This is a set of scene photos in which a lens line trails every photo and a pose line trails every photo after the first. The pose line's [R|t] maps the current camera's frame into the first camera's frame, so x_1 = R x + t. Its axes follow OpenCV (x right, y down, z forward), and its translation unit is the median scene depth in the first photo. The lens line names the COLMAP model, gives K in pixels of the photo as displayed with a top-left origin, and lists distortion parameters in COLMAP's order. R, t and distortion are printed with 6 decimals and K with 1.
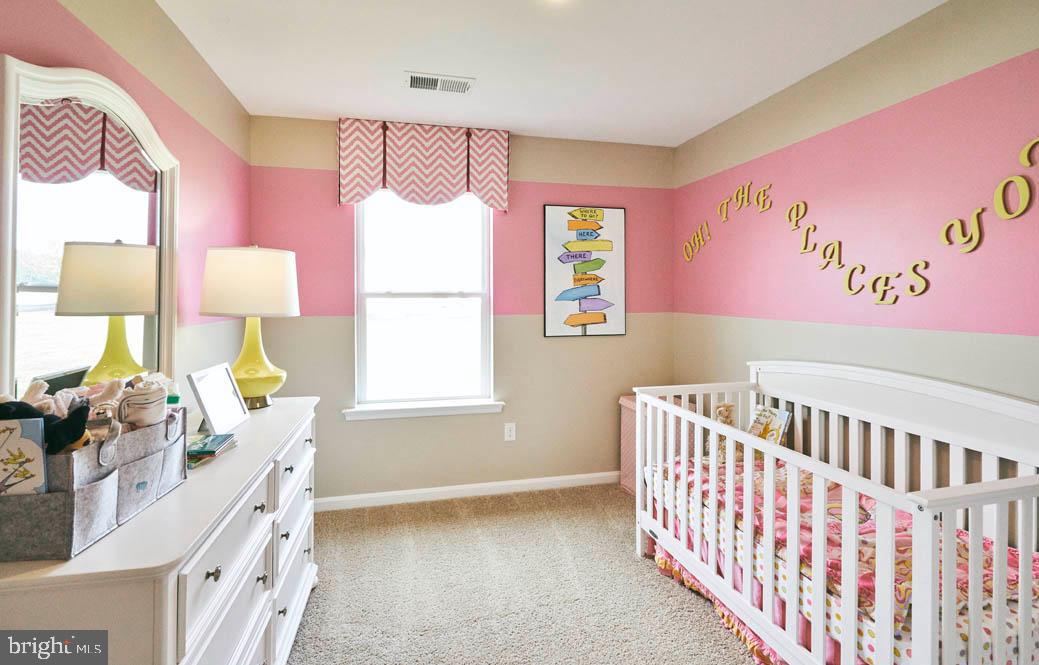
lens RADIAL K [[458.2, 0, 516.9], [0, 458.2, 295.7], [0, 0, 1]] dist [-0.002332, -0.000071]
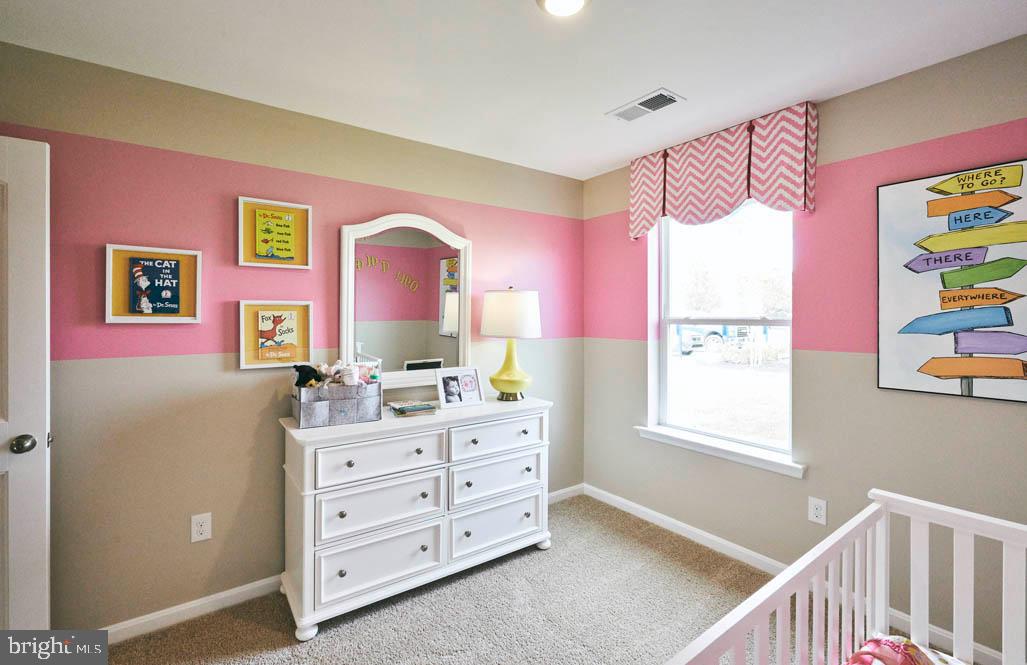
lens RADIAL K [[469.0, 0, 512.8], [0, 469.0, 314.8], [0, 0, 1]] dist [0.002119, 0.000139]
pose [[0.387227, 0.001301, -0.921984, 0.510740], [0.001808, 0.999996, 0.002171, -0.018238], [0.921983, -0.002508, 0.387223, 0.276020]]
